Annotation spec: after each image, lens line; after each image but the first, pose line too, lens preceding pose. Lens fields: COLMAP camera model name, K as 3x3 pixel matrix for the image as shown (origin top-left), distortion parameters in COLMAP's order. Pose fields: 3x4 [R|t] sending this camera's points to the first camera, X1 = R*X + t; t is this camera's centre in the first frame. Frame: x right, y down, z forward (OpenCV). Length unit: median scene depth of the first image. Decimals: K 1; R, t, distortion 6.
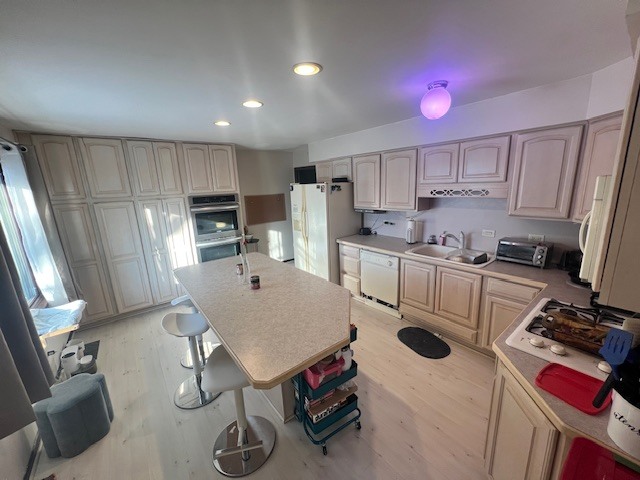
lens RADIAL K [[255.5, 0, 321.1], [0, 255.5, 240.5], [0, 0, 1]] dist [-0.000265, -0.000076]
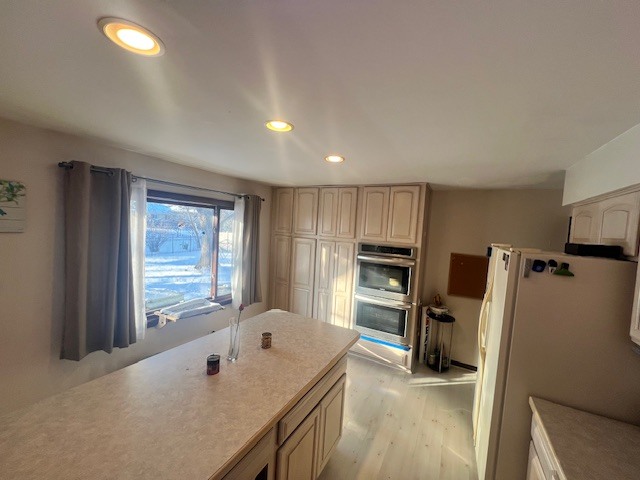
lens RADIAL K [[255.5, 0, 321.1], [0, 255.5, 240.5], [0, 0, 1]] dist [-0.000265, -0.000076]
pose [[0.378214, 0.116678, -0.918336, 0.281518], [-0.272850, 0.962006, 0.009854, -0.154938], [0.884594, 0.246841, 0.395680, 0.529889]]
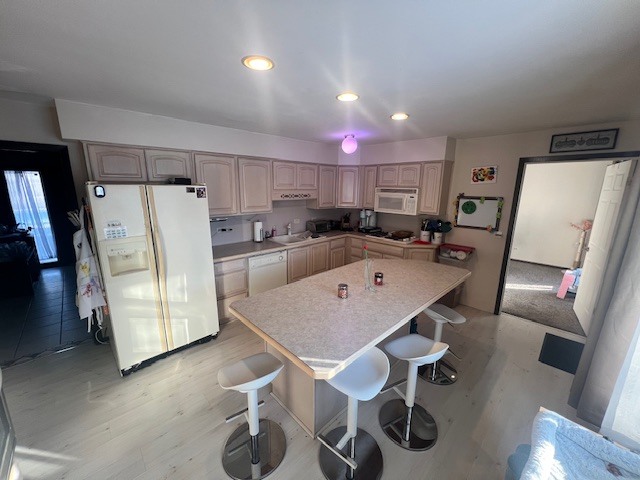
lens RADIAL K [[255.5, 0, 321.1], [0, 255.5, 240.5], [0, 0, 1]] dist [-0.000265, -0.000076]
pose [[-0.085541, -0.167336, 0.982182, -0.734346], [0.211515, 0.960275, 0.182025, -0.133998], [-0.973624, 0.223317, -0.046749, 0.737704]]
